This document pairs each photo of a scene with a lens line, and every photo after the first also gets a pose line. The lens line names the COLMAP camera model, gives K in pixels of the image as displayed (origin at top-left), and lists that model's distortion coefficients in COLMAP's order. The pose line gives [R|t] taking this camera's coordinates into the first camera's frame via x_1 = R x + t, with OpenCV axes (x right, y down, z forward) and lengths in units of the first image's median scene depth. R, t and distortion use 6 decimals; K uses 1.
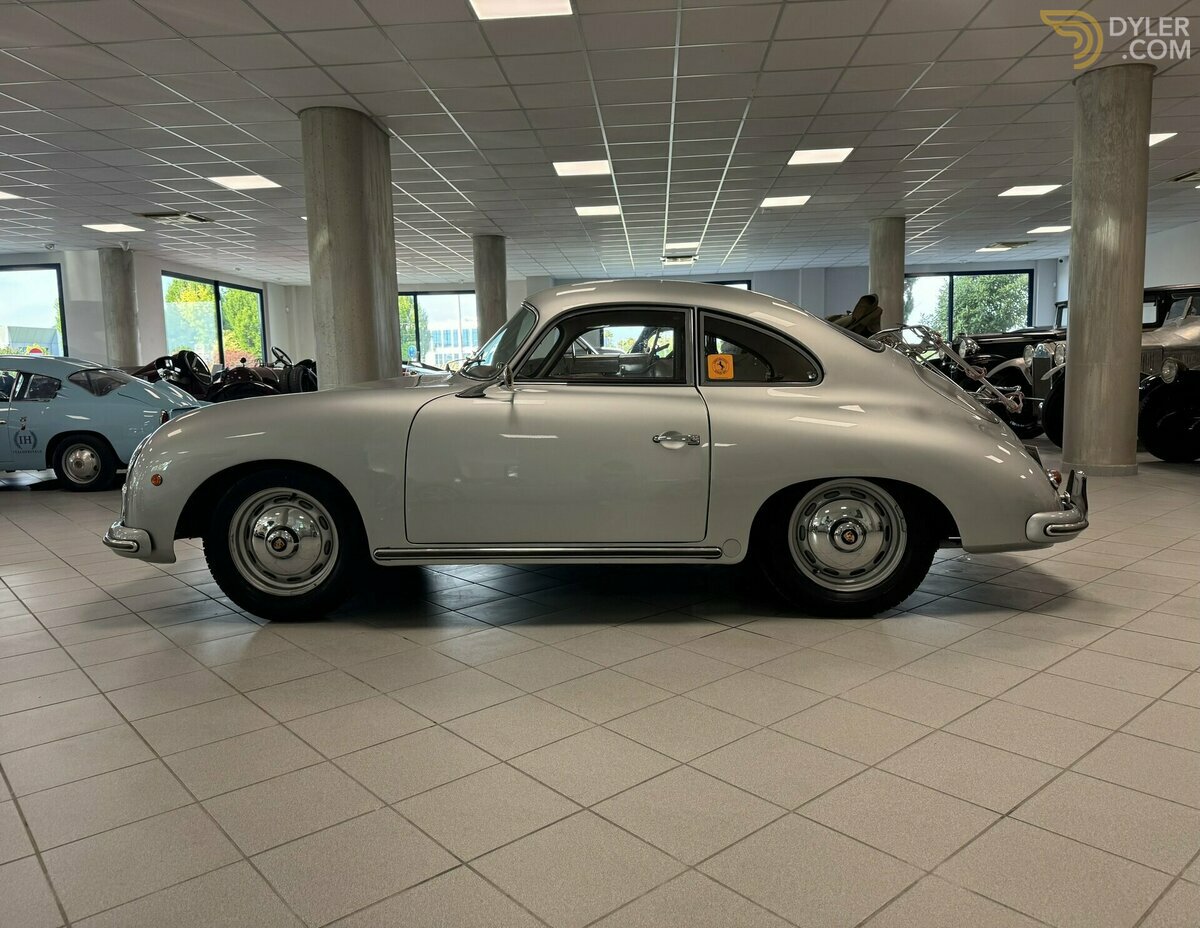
lens RADIAL K [[866.4, 0, 600.0], [0, 866.4, 464.0], [0, 0, 1]] dist [0.008739, 0.001298]
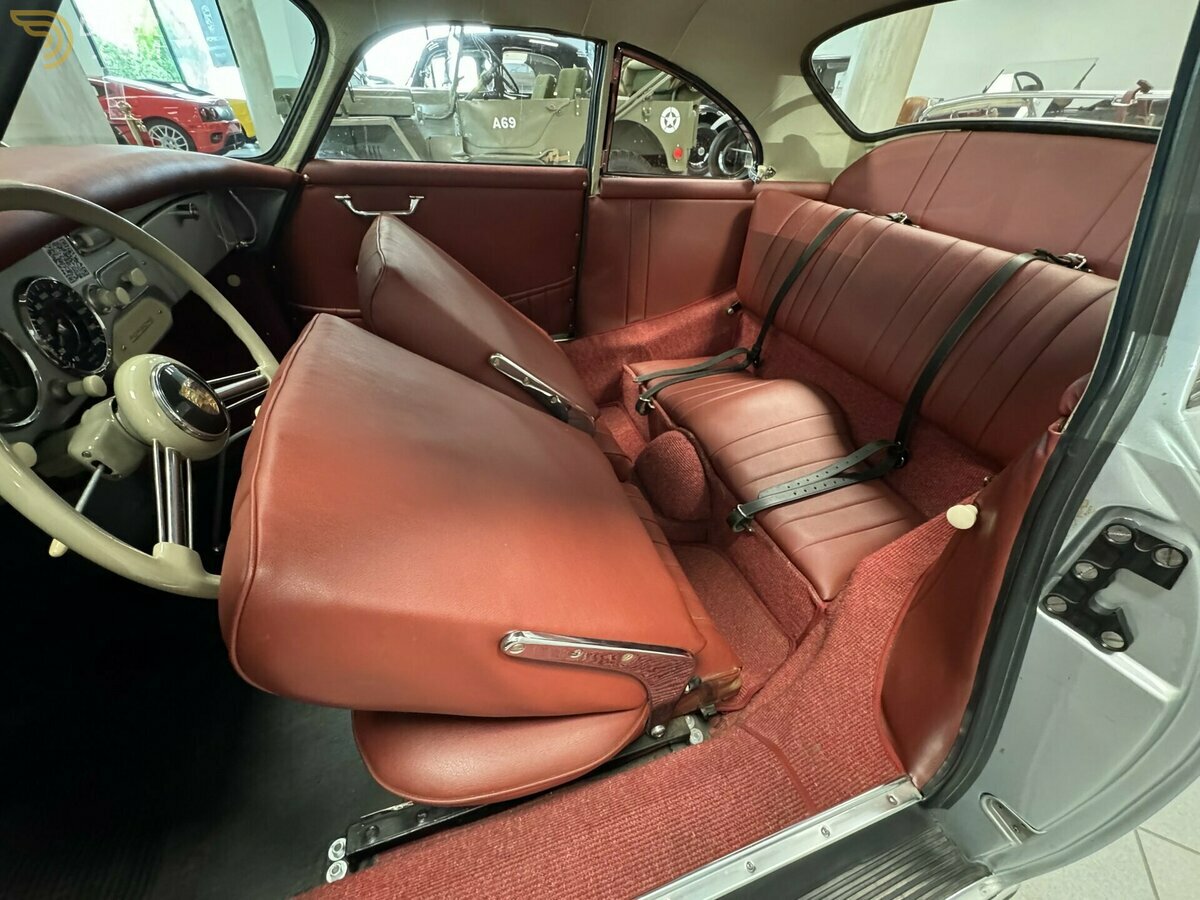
lens RADIAL K [[483.0, 0, 598.6], [0, 483.0, 450.5], [0, 0, 1]] dist [-0.002897, -0.000155]
pose [[0.928598, -0.181324, 0.323771, -0.013937], [-0.004755, 0.866606, 0.498970, -0.042610], [-0.371058, -0.464882, 0.803866, 0.301666]]
